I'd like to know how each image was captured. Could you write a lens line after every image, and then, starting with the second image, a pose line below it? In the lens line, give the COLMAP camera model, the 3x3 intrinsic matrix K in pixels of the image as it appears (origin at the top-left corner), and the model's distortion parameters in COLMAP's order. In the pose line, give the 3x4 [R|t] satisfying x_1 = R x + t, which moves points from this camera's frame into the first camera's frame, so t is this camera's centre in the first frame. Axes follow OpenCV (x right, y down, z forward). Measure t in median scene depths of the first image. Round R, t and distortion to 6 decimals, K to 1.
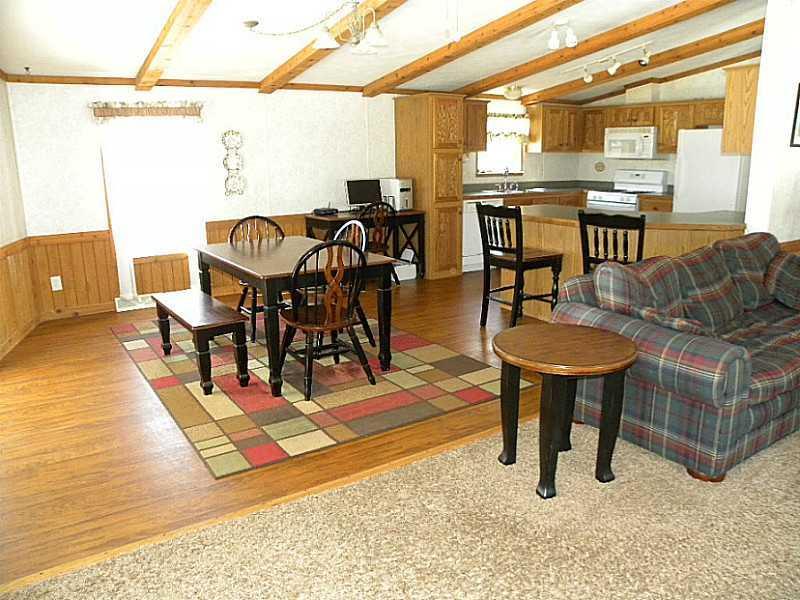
lens RADIAL K [[608.0, 0, 400.3], [0, 608.0, 303.1], [0, 0, 1]] dist [-0.169261, 0.111420]
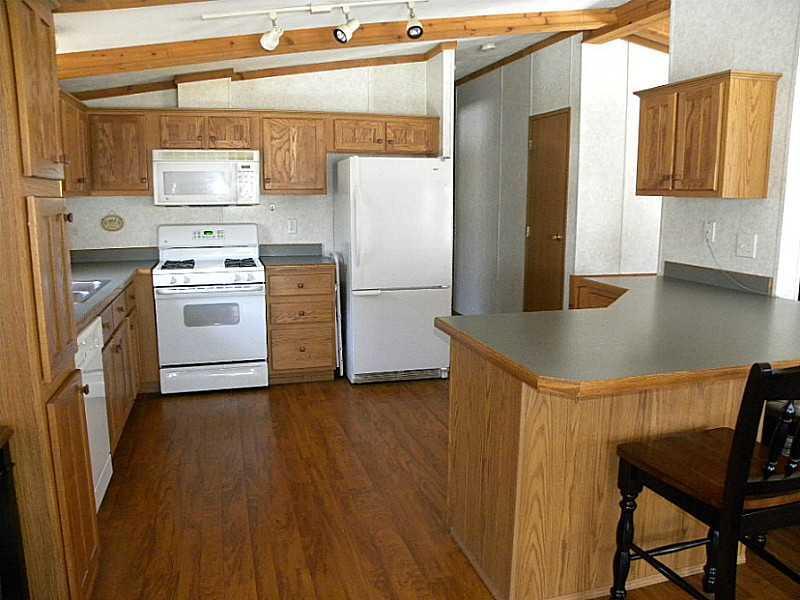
lens RADIAL K [[608.0, 0, 400.3], [0, 608.0, 303.1], [0, 0, 1]] dist [-0.169261, 0.111420]
pose [[0.286685, -0.148457, 0.946452, -0.176133], [0.222126, 0.971300, 0.085072, -0.248284], [-0.931918, 0.185843, 0.311433, 1.027127]]
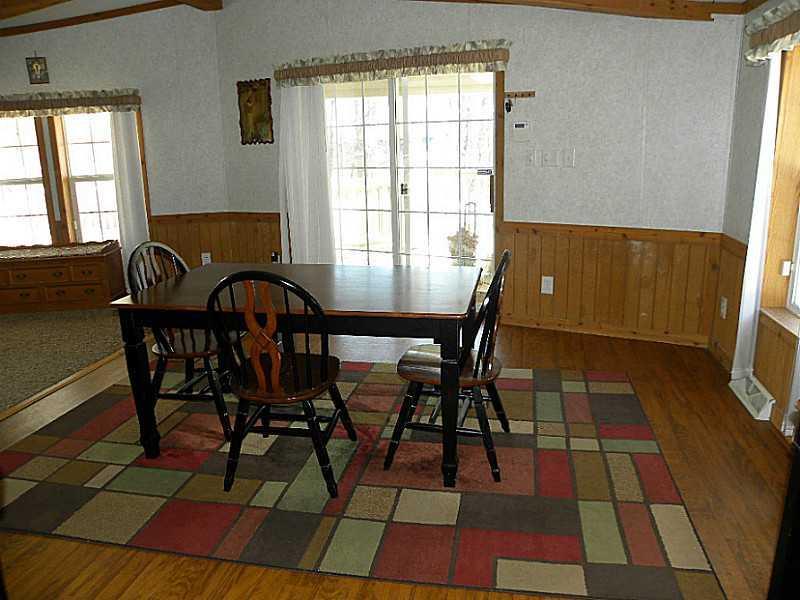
lens RADIAL K [[608.0, 0, 400.3], [0, 608.0, 303.1], [0, 0, 1]] dist [-0.169261, 0.111420]
pose [[-0.698805, 0.212102, -0.683143, 0.159809], [-0.138407, 0.896887, 0.420045, -0.297137], [0.701794, 0.388081, -0.597393, 1.224871]]
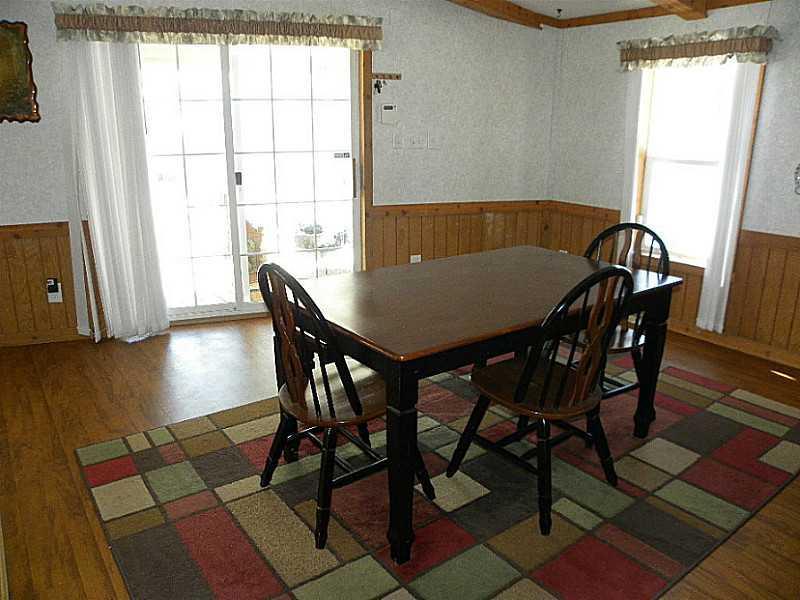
lens RADIAL K [[608.0, 0, 400.3], [0, 608.0, 303.1], [0, 0, 1]] dist [-0.169261, 0.111420]
pose [[0.053766, 0.293145, -0.954555, 0.294067], [-0.245146, 0.930558, 0.271967, -0.168487], [0.967994, 0.219383, 0.121895, 0.715582]]
